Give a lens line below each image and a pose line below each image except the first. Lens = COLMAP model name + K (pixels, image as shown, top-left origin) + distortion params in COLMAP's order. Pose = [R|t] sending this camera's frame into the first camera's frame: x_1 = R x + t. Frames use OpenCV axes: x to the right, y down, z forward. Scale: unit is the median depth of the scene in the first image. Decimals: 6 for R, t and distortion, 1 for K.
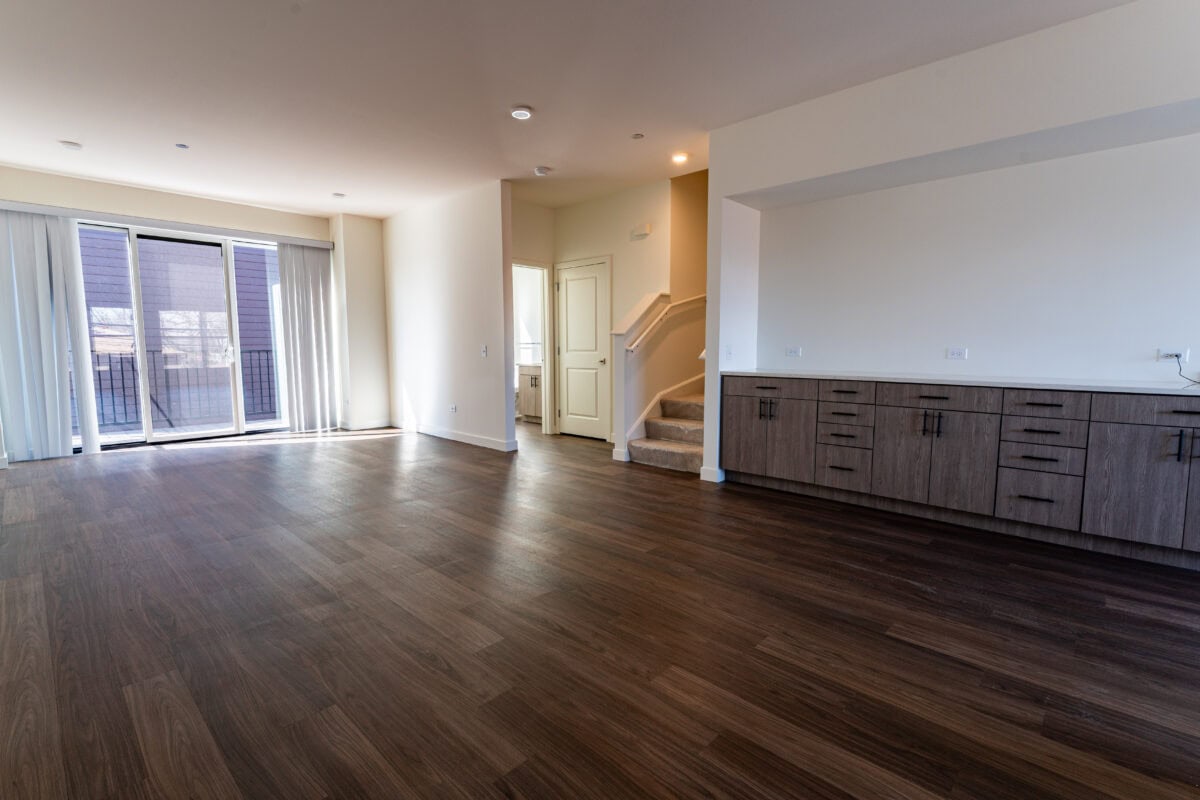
lens RADIAL K [[544.2, 0, 600.0], [0, 544.2, 400.0], [0, 0, 1]] dist [-0.029186, 0.000440]
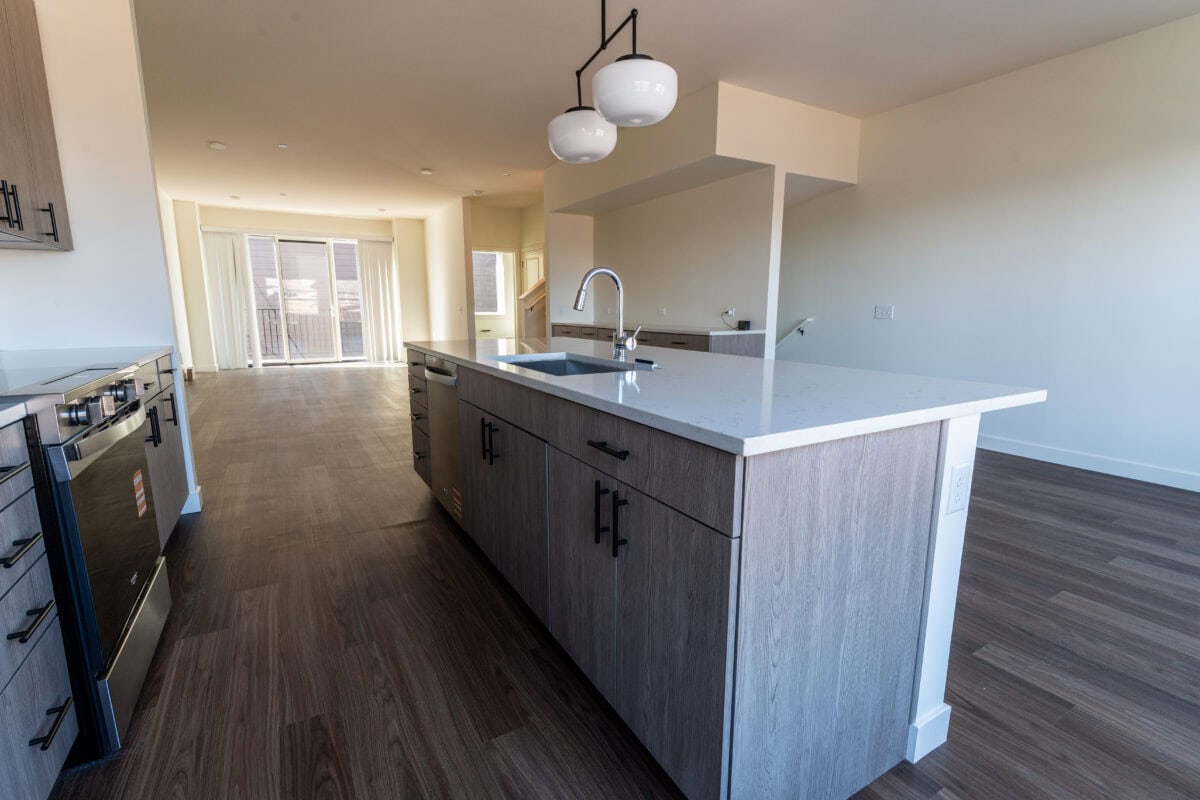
lens RADIAL K [[544.2, 0, 600.0], [0, 544.2, 400.0], [0, 0, 1]] dist [-0.029186, 0.000440]
pose [[0.957161, 0.050047, -0.285199, 0.612959], [-0.029610, 0.996704, 0.075530, 0.036522], [0.288039, -0.063849, 0.955488, -0.367882]]
